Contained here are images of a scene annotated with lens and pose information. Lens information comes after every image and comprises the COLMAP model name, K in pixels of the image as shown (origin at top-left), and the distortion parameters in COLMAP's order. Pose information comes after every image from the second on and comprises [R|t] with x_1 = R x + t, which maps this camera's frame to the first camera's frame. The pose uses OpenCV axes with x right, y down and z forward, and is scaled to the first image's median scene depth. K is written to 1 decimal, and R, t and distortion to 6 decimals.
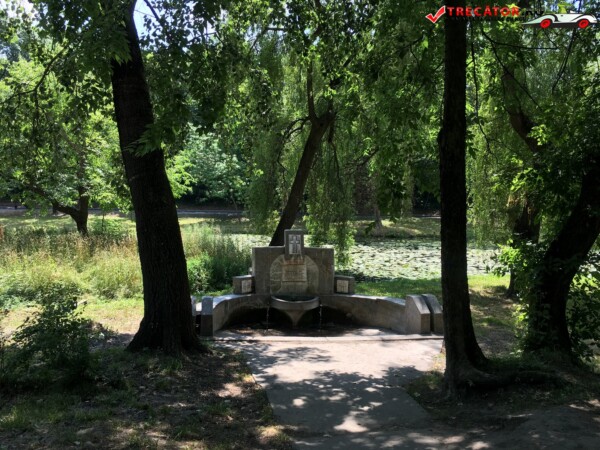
lens RADIAL K [[500.2, 0, 300.3], [0, 500.2, 225.5], [0, 0, 1]] dist [0.003981, 0.000573]
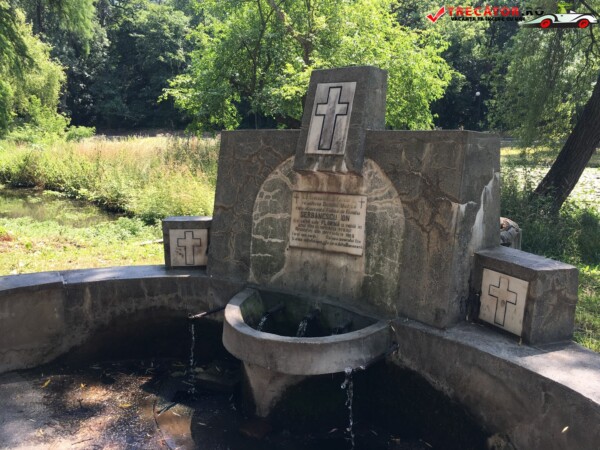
lens RADIAL K [[500.2, 0, 299.4], [0, 500.2, 224.3], [0, 0, 1]] dist [0.003981, 0.000573]
pose [[0.763729, 0.096050, -0.638351, 0.155506], [-0.018178, 0.991676, 0.127465, 0.061116], [0.645281, -0.085745, 0.759118, 0.779111]]
